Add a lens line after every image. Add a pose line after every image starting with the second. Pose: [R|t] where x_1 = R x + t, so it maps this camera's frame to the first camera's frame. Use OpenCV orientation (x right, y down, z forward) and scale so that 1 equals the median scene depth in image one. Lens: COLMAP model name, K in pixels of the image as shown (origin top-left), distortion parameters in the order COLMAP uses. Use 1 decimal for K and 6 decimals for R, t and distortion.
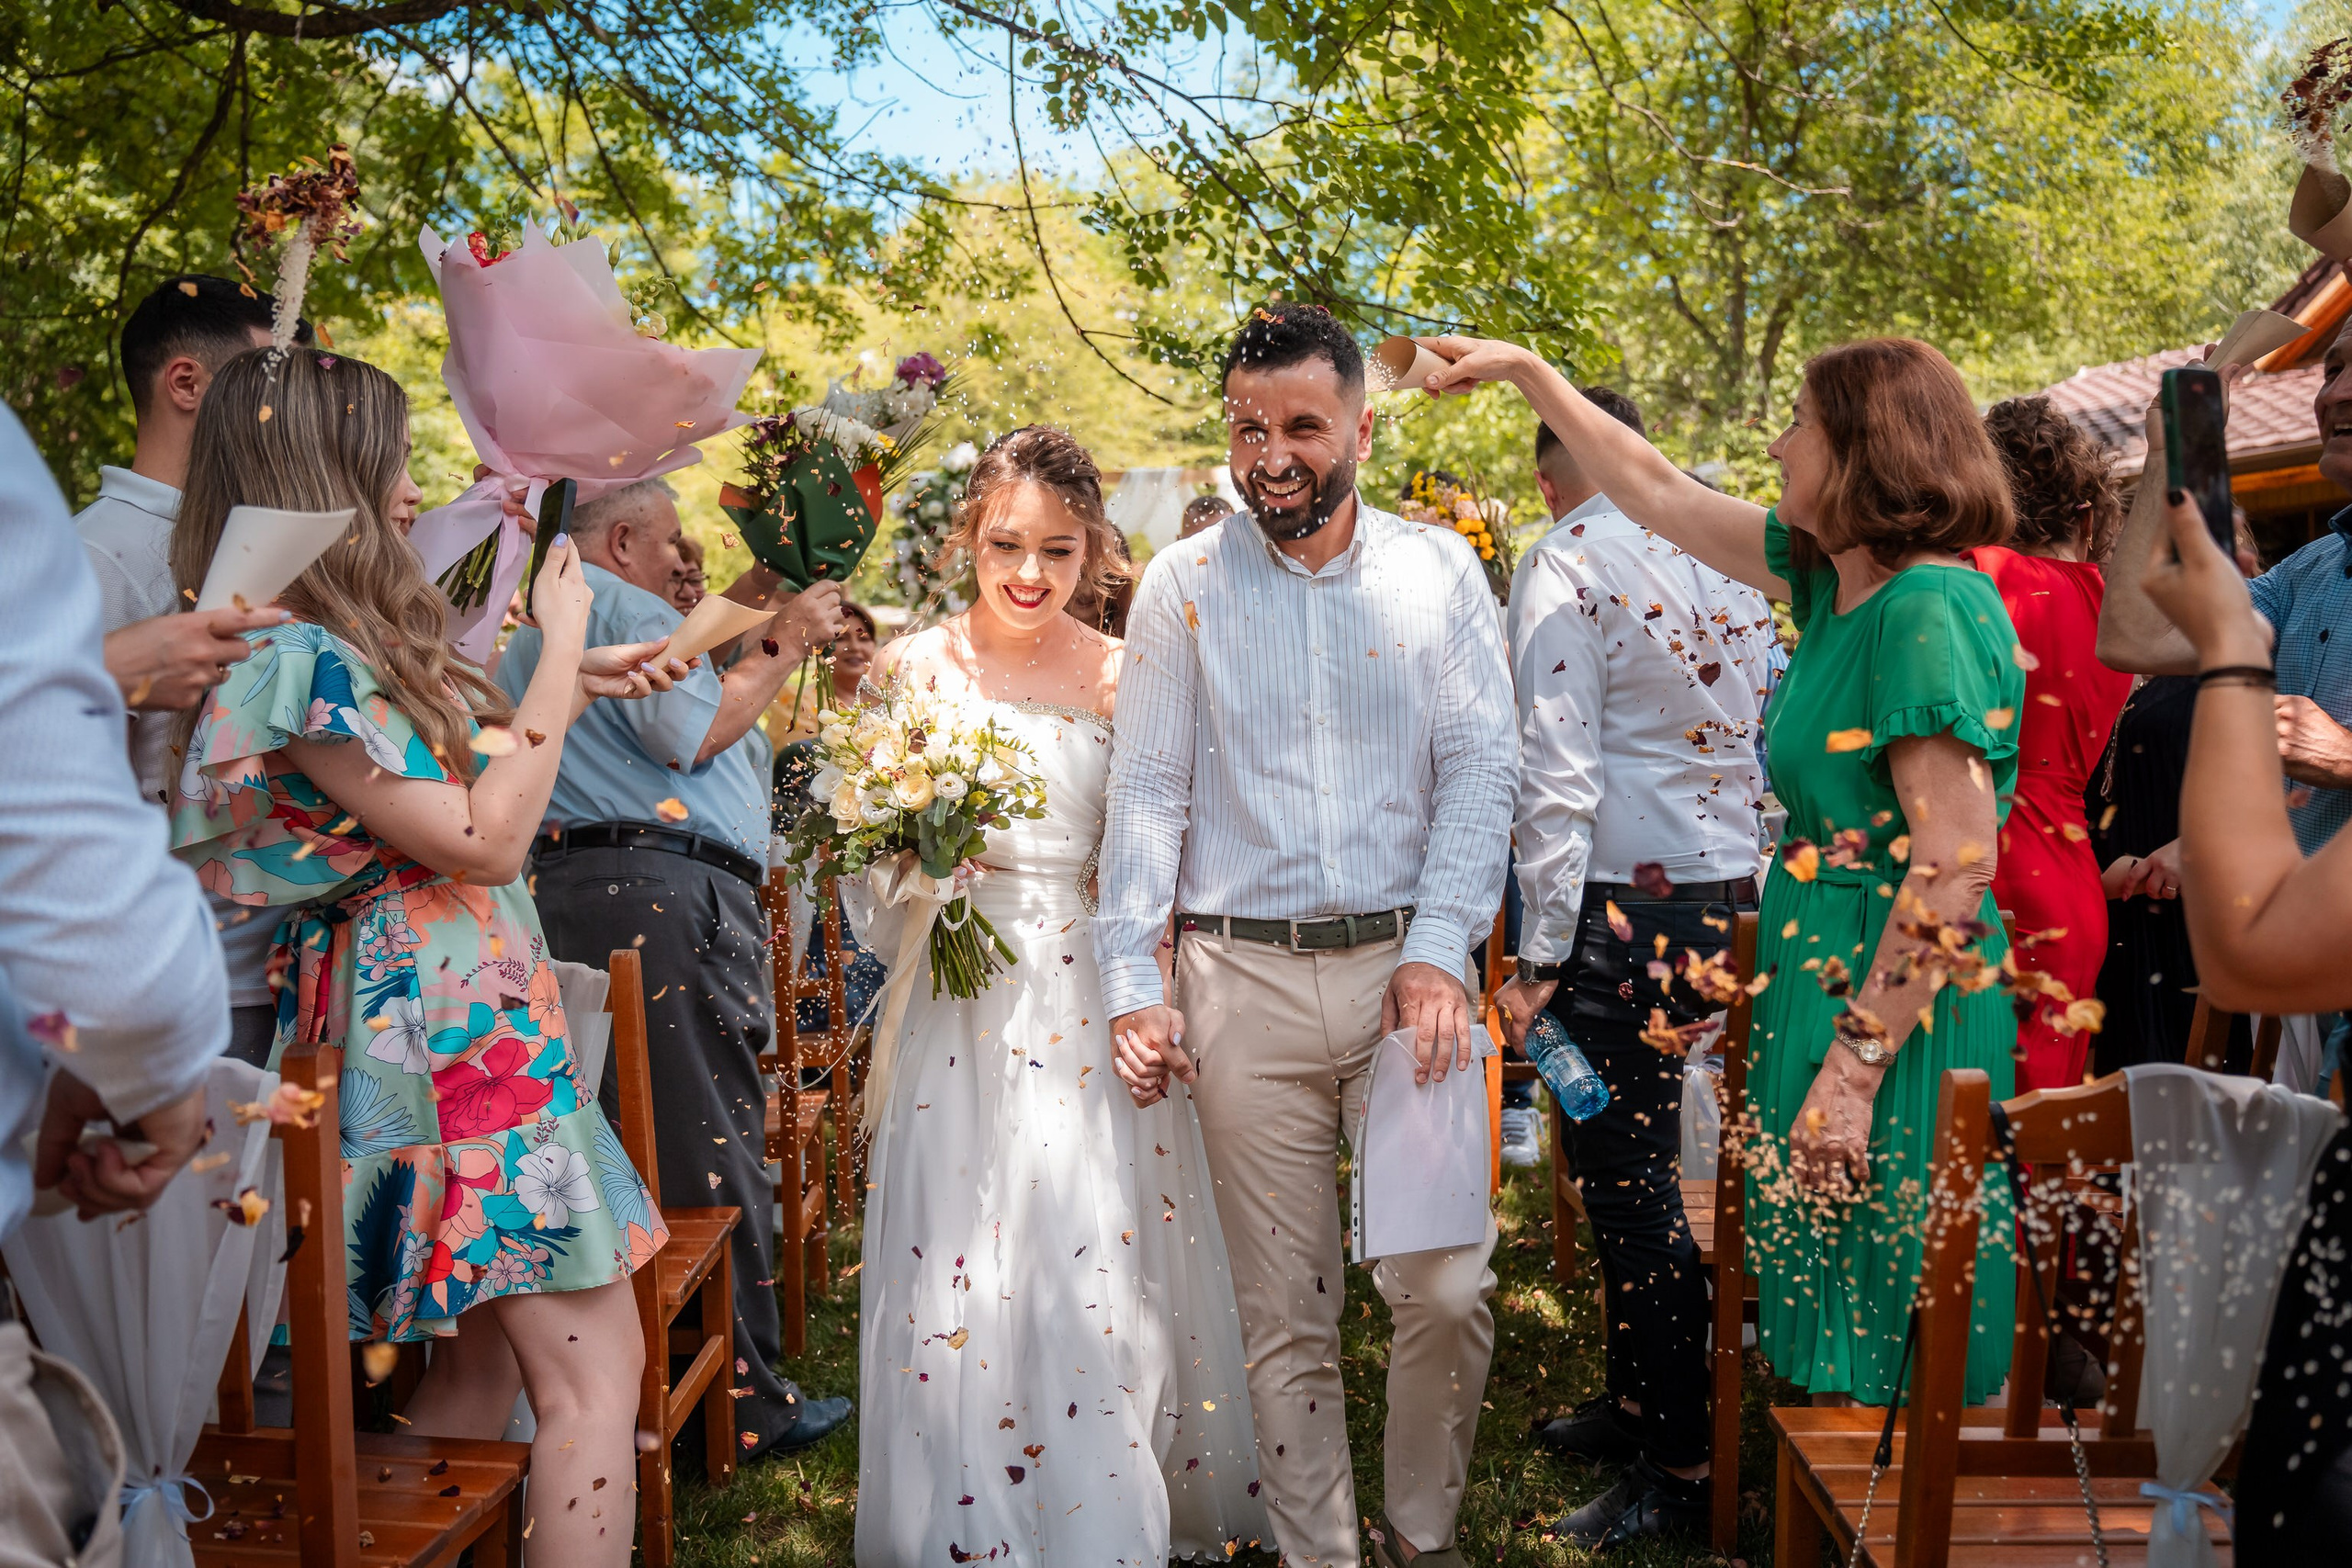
lens RADIAL K [[1874.8, 0, 1171.4], [0, 1874.8, 795.8], [0, 0, 1]] dist [-0.023547, 0.010873]
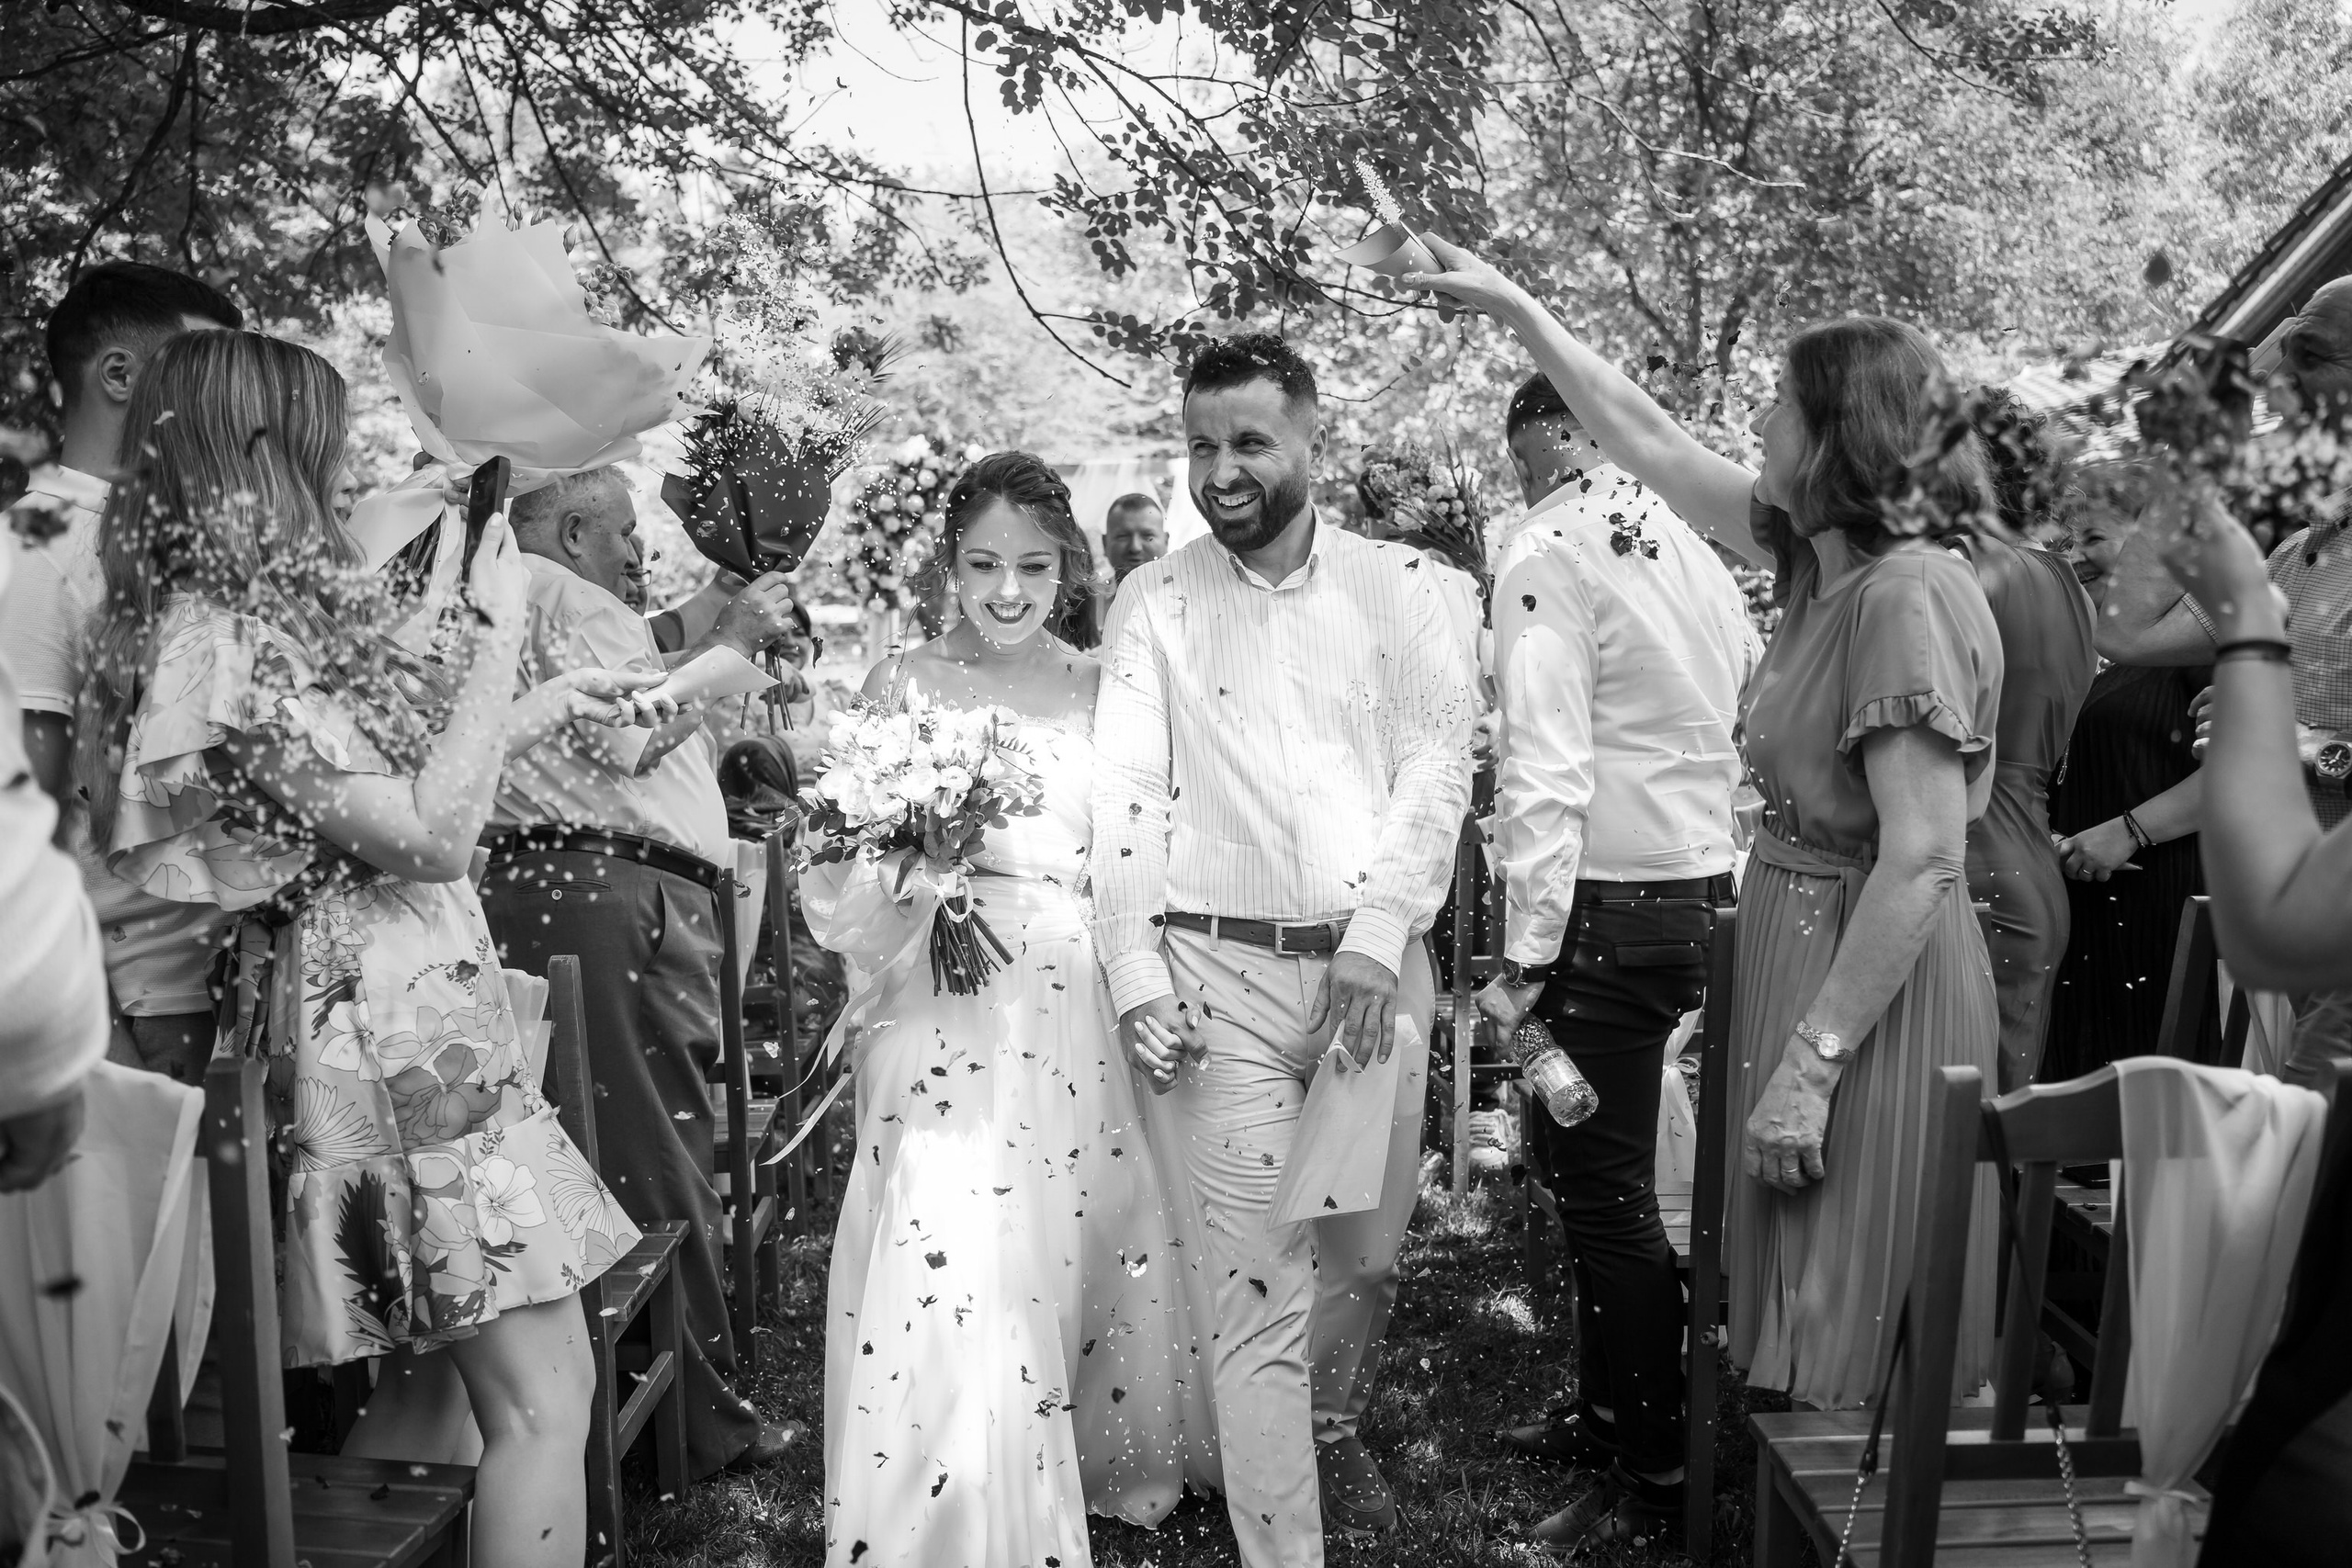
lens RADIAL K [[1898.5, 0, 1170.9], [0, 1898.5, 787.9], [0, 0, 1]] dist [-0.123800, 0.088384]
pose [[0.999722, -0.006032, 0.022802, -0.001037], [0.006134, 0.999972, -0.004379, 0.000829], [-0.022775, 0.004518, 0.999730, 0.011605]]
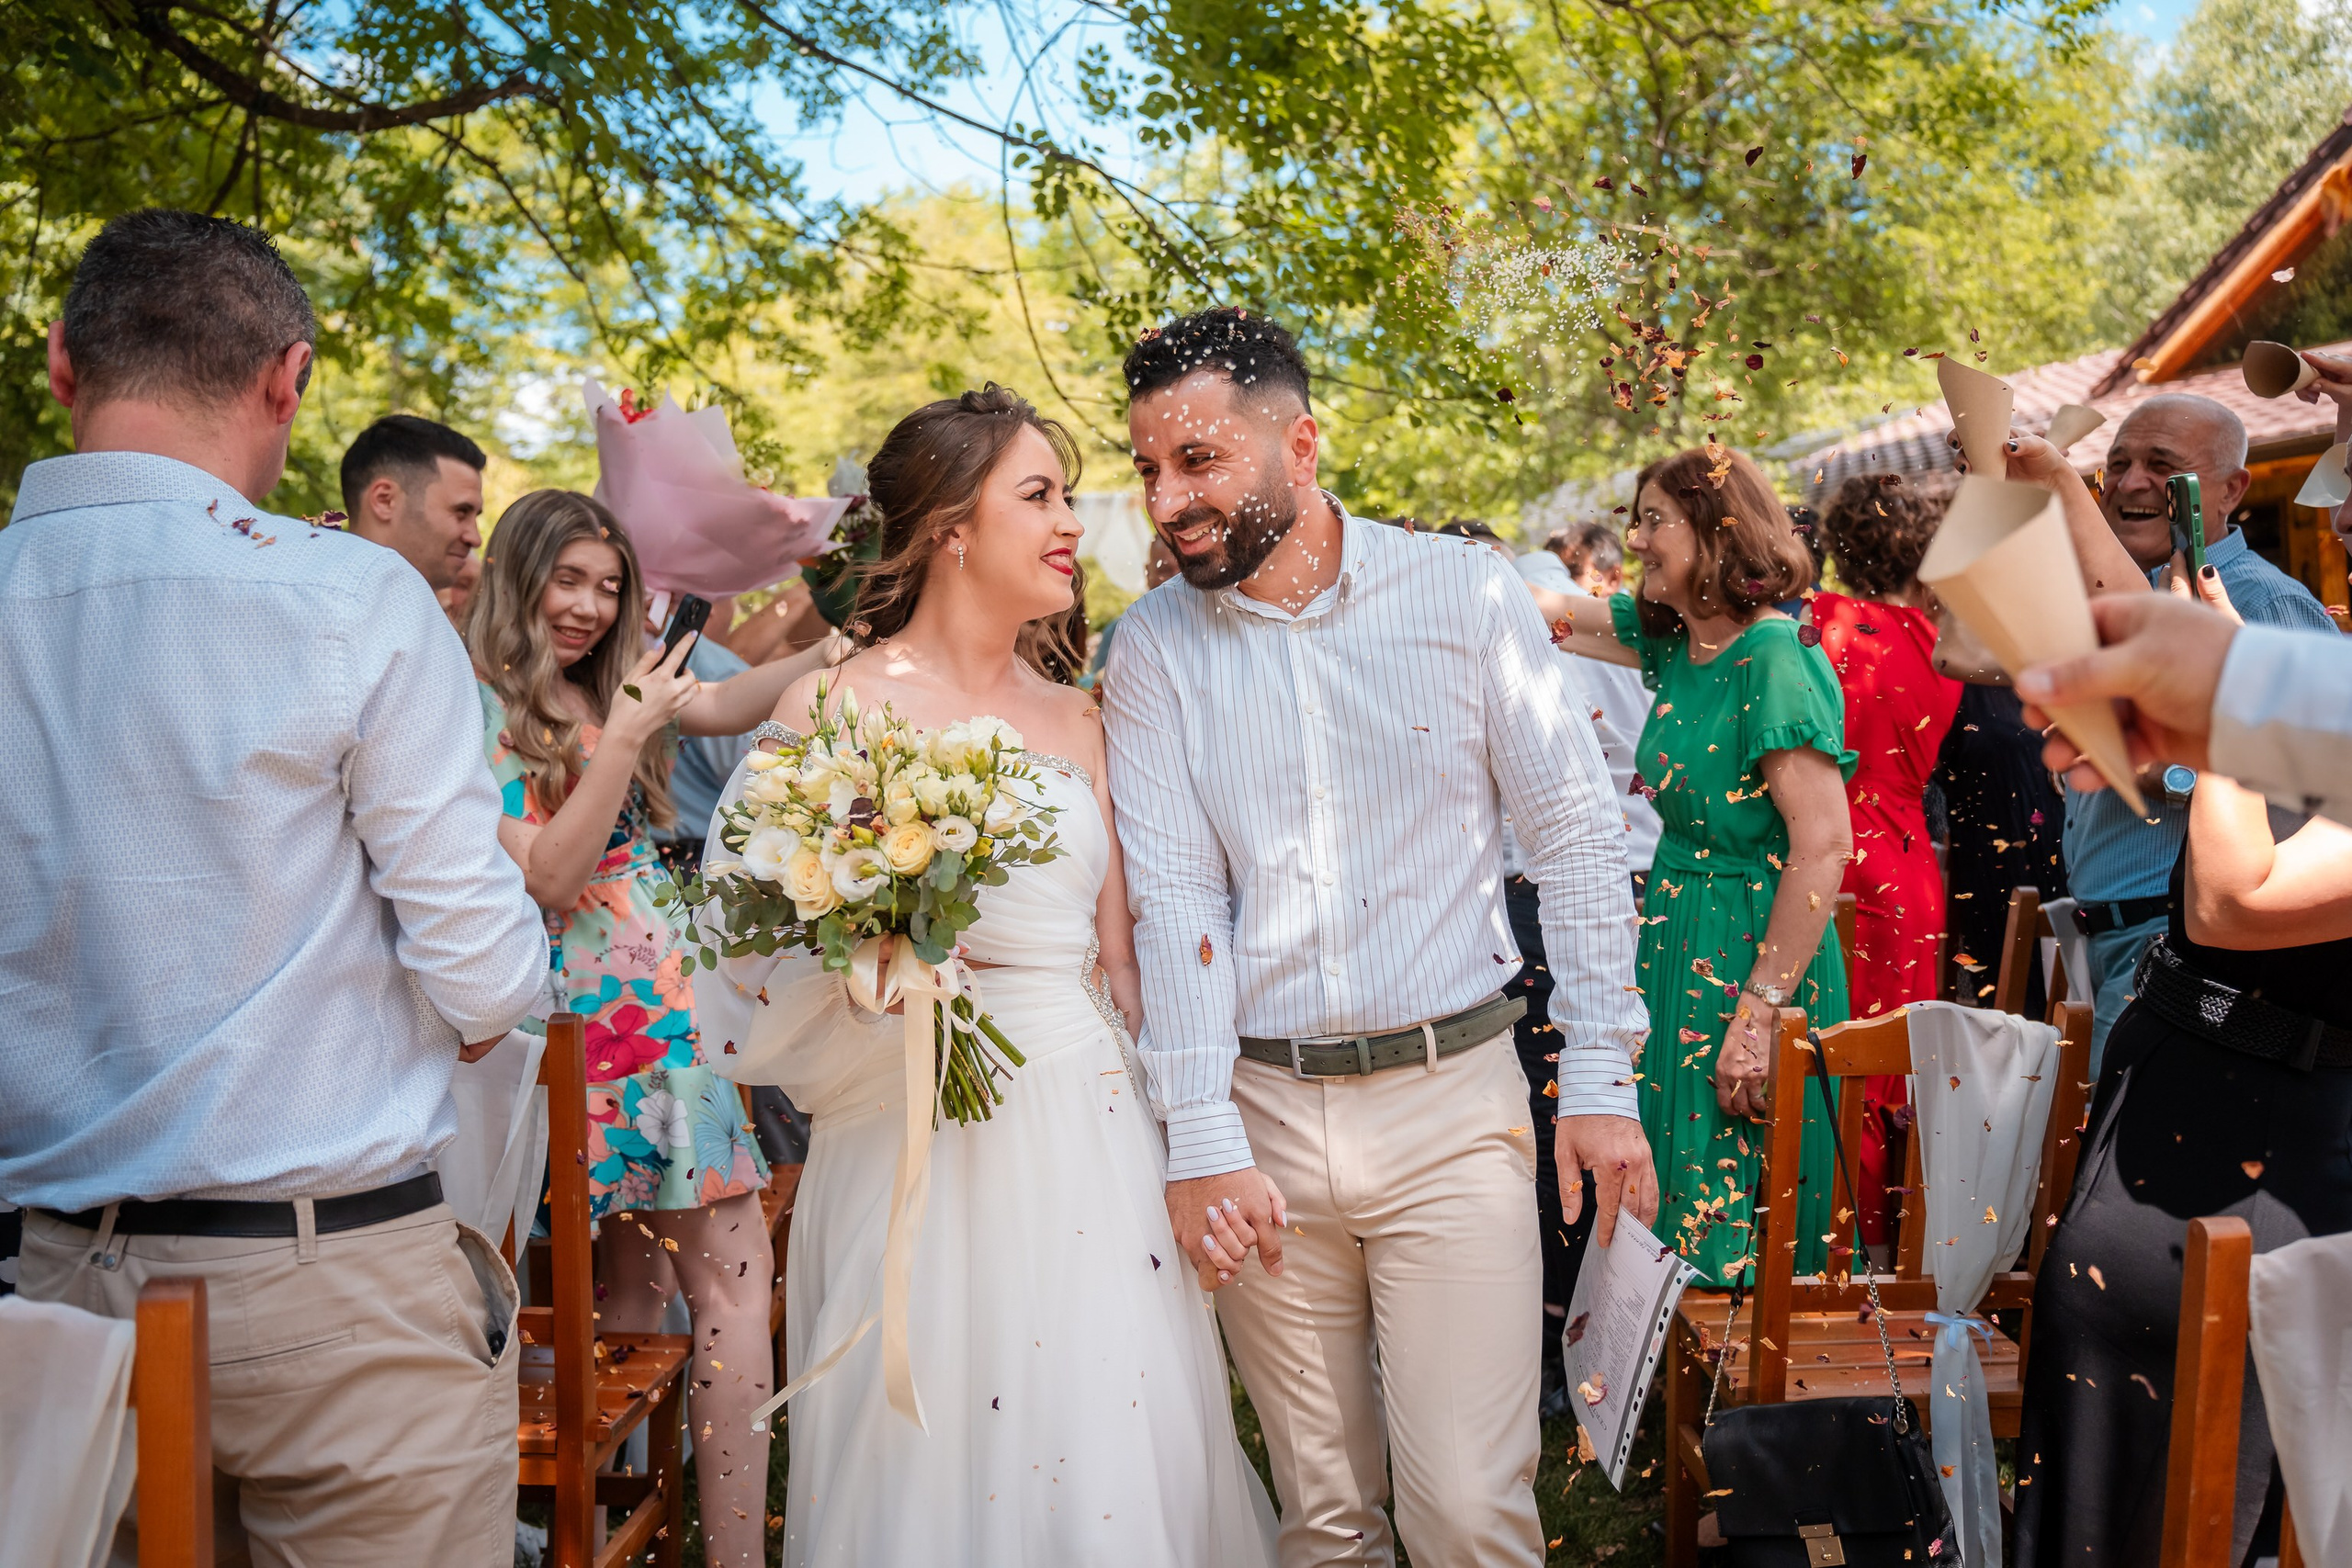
lens RADIAL K [[1926.0, 0, 1177.0], [0, 1926.0, 844.0], [0, 0, 1]] dist [-0.009654, -0.009522]
pose [[0.998860, -0.016546, 0.044781, -0.020875], [0.015487, 0.999595, 0.023877, -0.003319], [-0.045158, -0.023157, 0.998711, -0.098170]]
